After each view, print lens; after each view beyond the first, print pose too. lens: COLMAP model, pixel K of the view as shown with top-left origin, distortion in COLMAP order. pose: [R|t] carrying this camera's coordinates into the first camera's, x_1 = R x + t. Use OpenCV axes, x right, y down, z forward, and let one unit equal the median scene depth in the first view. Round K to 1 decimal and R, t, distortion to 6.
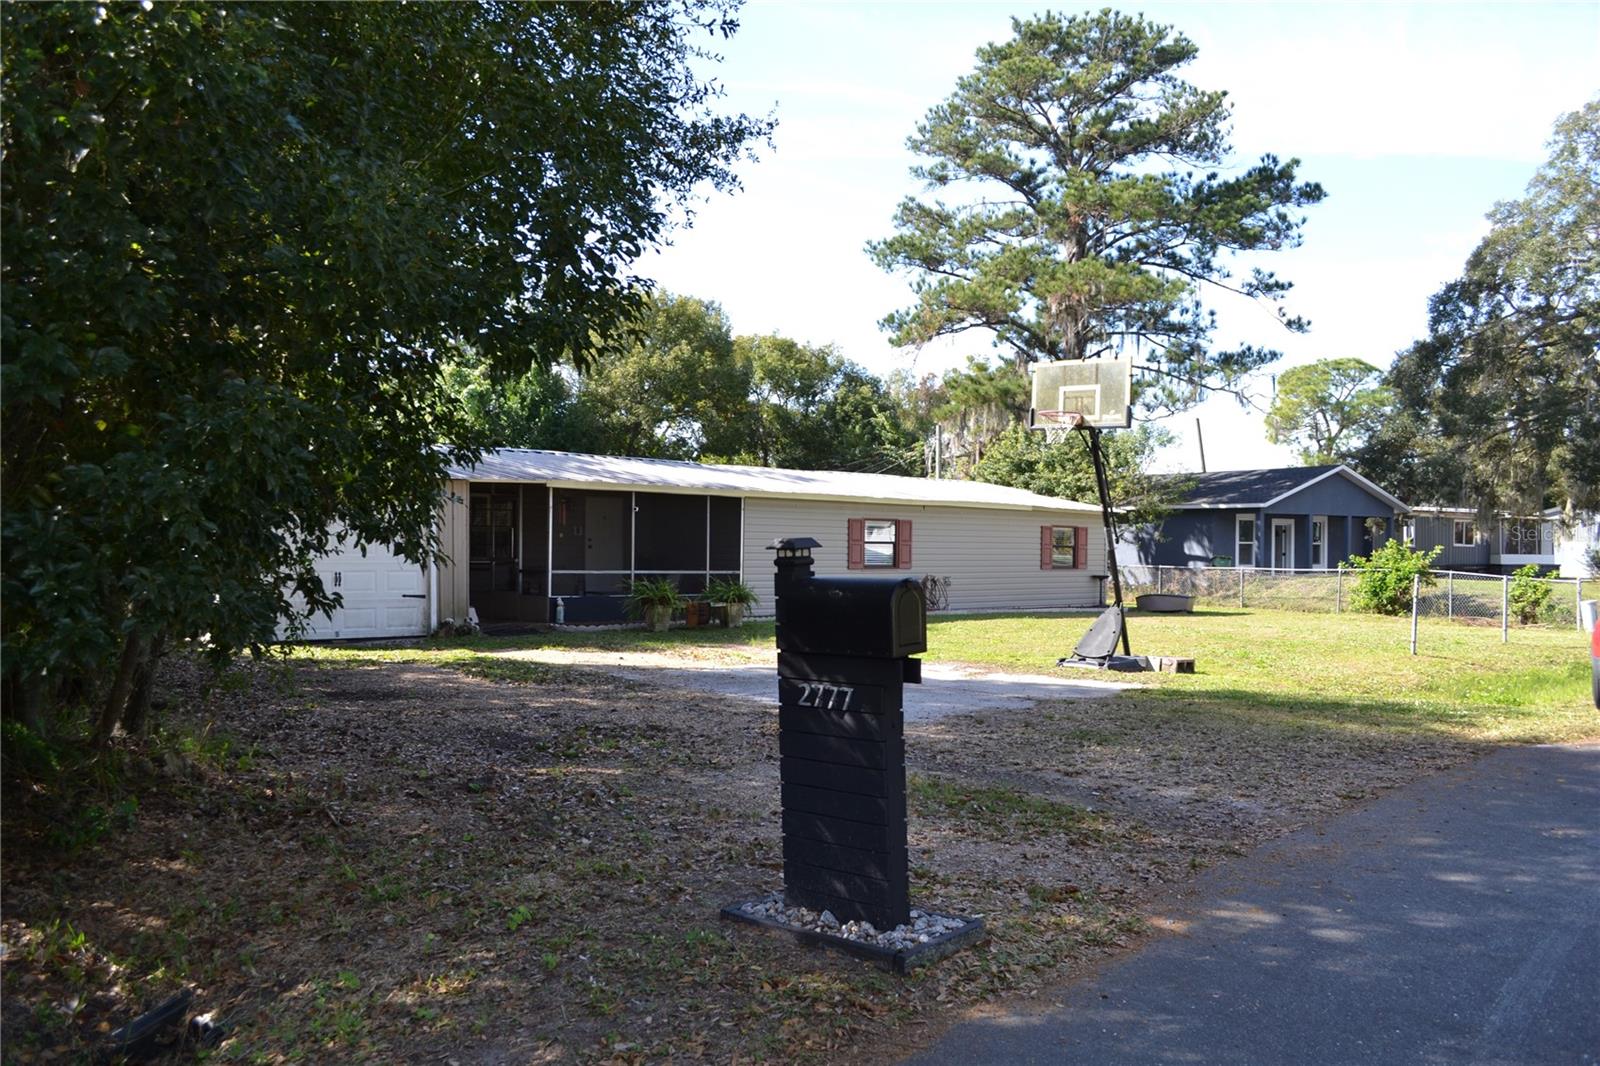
lens RADIAL K [[1288.4, 0, 792.1], [0, 1288.4, 536.9], [0, 0, 1]] dist [-0.087492, 0.015295]
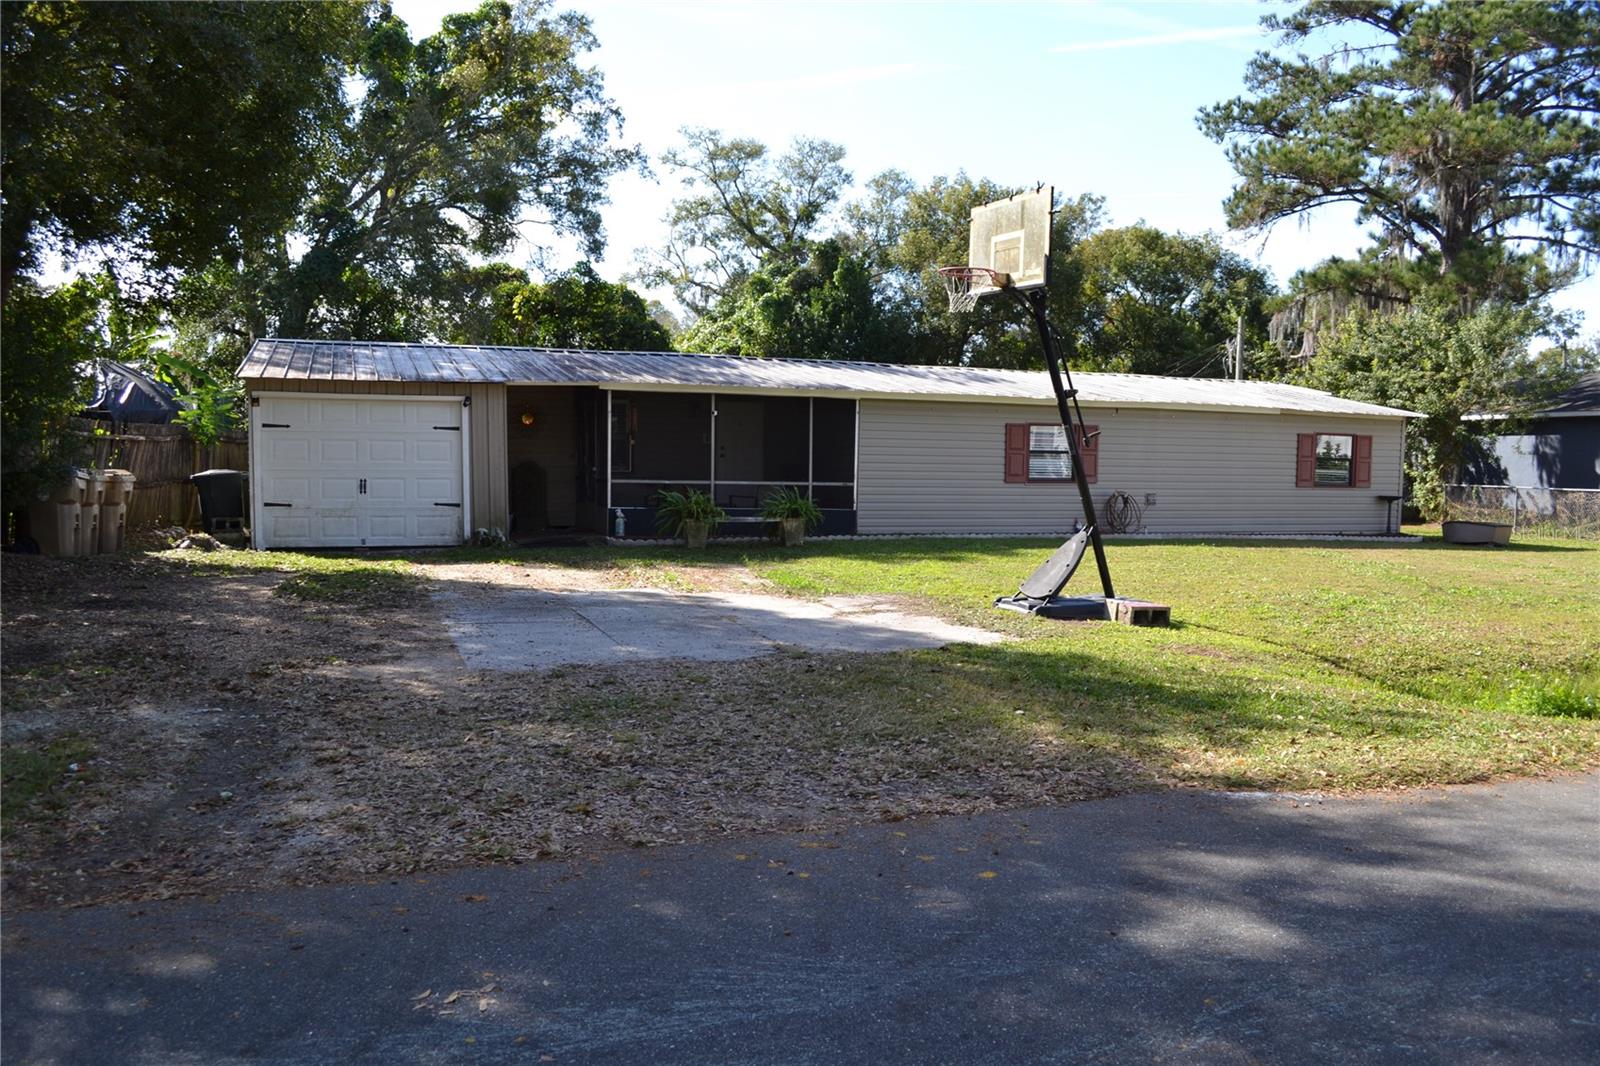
lens RADIAL K [[1288.4, 0, 792.1], [0, 1288.4, 536.9], [0, 0, 1]] dist [-0.087492, 0.015295]
pose [[0.923136, 0.025786, -0.383608, 0.155024], [-0.000967, 0.997901, 0.064751, 0.003787], [0.384472, -0.059403, 0.921223, 0.100005]]
